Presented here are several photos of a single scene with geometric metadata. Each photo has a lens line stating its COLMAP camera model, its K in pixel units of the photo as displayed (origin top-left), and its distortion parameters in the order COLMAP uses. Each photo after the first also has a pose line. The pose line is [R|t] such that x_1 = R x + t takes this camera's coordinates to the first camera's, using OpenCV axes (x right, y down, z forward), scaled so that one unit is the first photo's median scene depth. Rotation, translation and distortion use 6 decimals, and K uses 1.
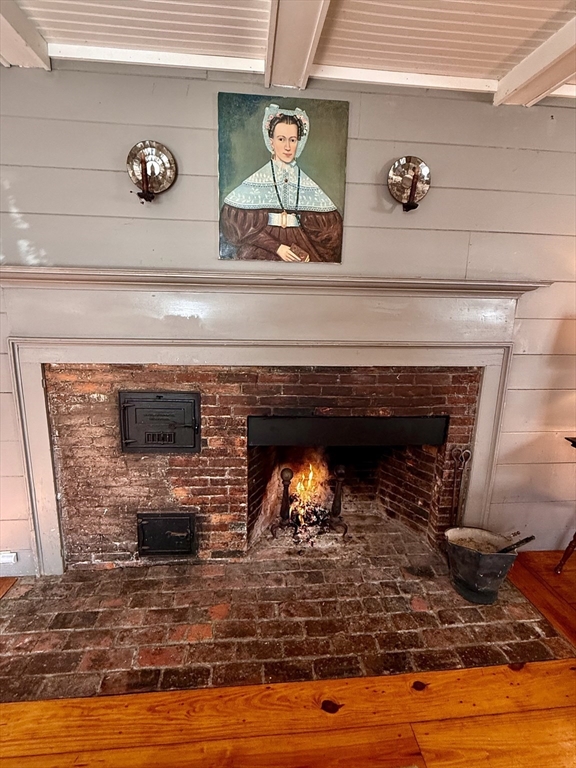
lens RADIAL K [[392.2, 0, 285.2], [0, 392.2, 381.9], [0, 0, 1]] dist [0.000094, -0.000145]
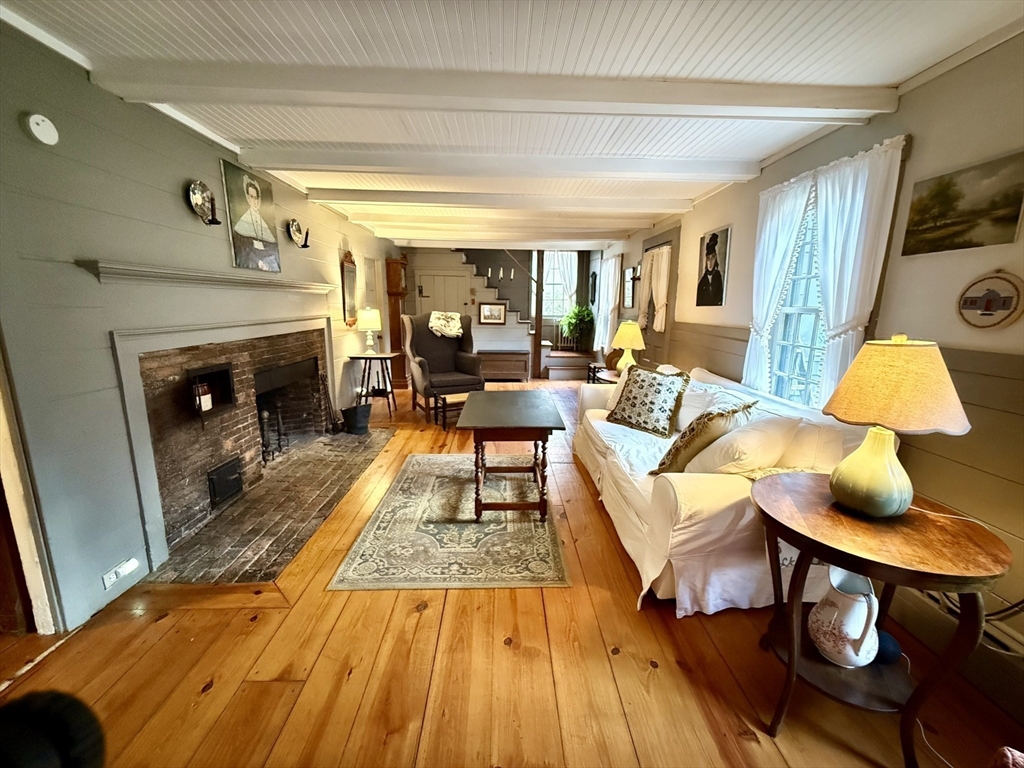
lens RADIAL K [[409.7, 0, 512.1], [0, 409.7, 380.9], [0, 0, 1]] dist [0.001334, 0.000093]
pose [[0.071288, -0.208046, 0.975518, -1.544572], [0.202827, 0.960596, 0.190042, 0.017680], [-0.976616, 0.184313, 0.110676, -0.102428]]
